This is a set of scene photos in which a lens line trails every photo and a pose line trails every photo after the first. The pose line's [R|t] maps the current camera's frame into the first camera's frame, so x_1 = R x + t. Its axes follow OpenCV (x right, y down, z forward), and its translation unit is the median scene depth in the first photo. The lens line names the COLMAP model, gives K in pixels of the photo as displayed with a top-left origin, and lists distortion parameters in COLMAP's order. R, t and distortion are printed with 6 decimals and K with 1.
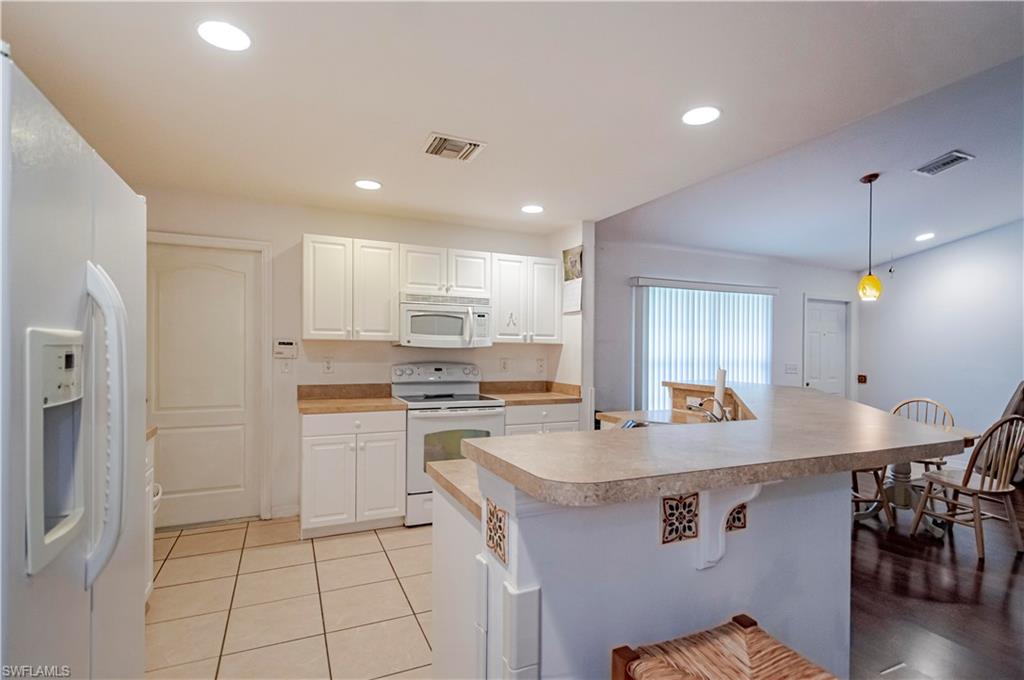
lens RADIAL K [[499.0, 0, 506.0], [0, 499.0, 338.6], [0, 0, 1]] dist [-0.002720, -0.003137]
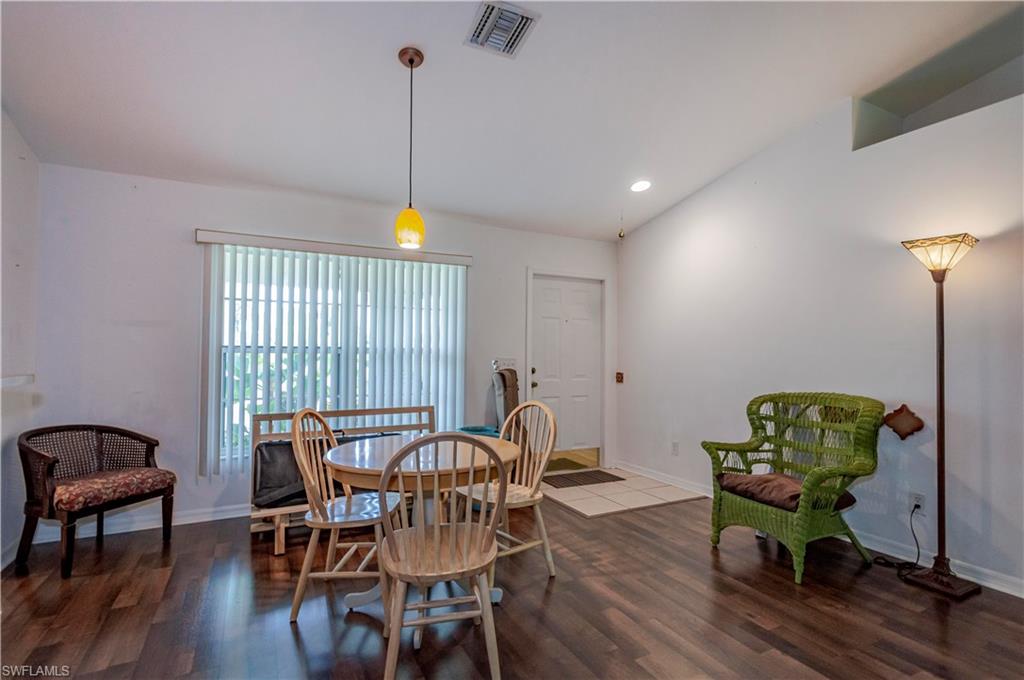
lens RADIAL K [[499.0, 0, 518.0], [0, 499.0, 347.3], [0, 0, 1]] dist [-0.002720, -0.003137]
pose [[0.997601, -0.006048, 0.068957, 0.832791], [0.005855, 0.999978, 0.002999, 0.049976], [-0.068973, -0.002588, 0.997615, 0.360966]]
